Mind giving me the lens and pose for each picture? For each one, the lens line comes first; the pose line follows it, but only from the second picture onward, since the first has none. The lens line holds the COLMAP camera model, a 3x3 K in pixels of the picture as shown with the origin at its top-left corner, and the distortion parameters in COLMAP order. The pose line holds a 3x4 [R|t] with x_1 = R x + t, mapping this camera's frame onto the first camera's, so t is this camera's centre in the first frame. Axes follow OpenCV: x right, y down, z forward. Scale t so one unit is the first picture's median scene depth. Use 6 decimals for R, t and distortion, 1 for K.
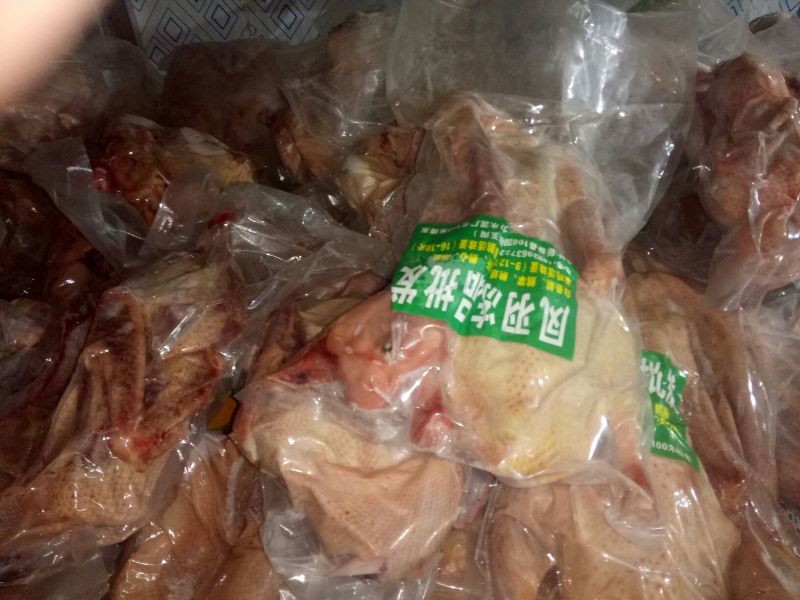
lens RADIAL K [[630.0, 0, 412.8], [0, 630.0, 300.9], [0, 0, 1]] dist [0.107748, -0.170683]
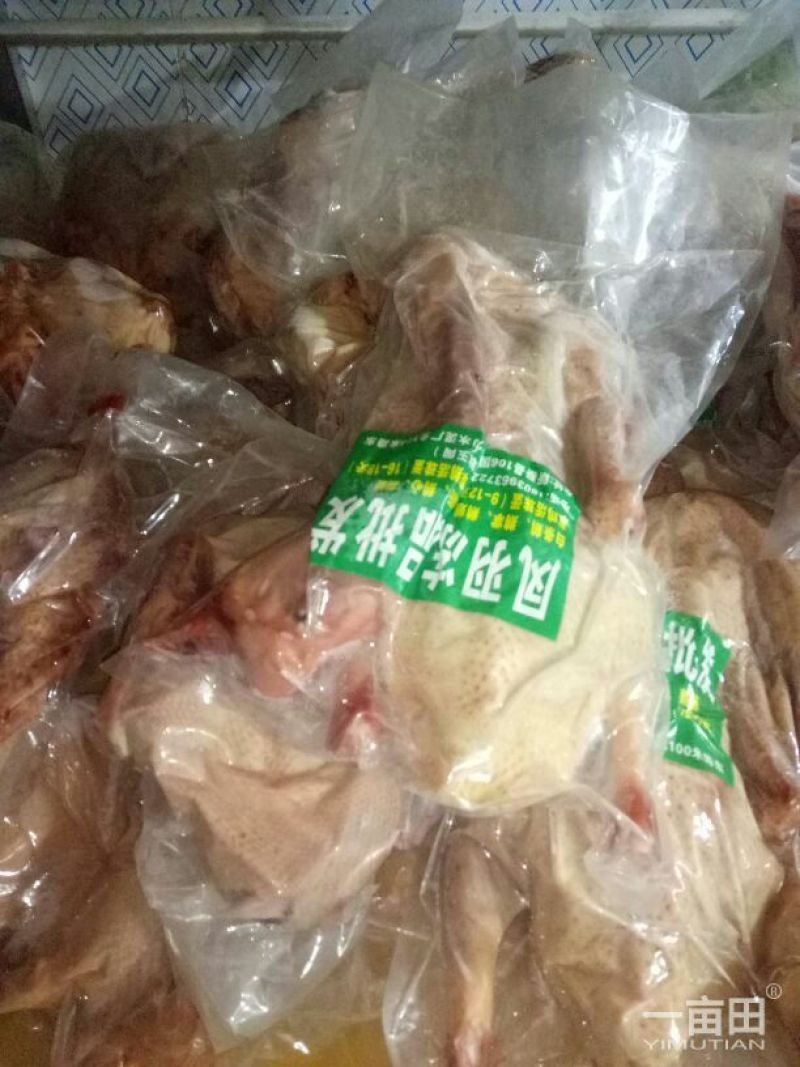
lens RADIAL K [[840.2, 0, 400.3], [0, 840.2, 551.2], [0, 0, 1]] dist [0.107748, -0.170683]
pose [[0.999436, 0.026774, -0.020265, 0.069285], [-0.024935, 0.995973, 0.086119, -0.064745], [0.022489, -0.085565, 0.996079, 0.038493]]
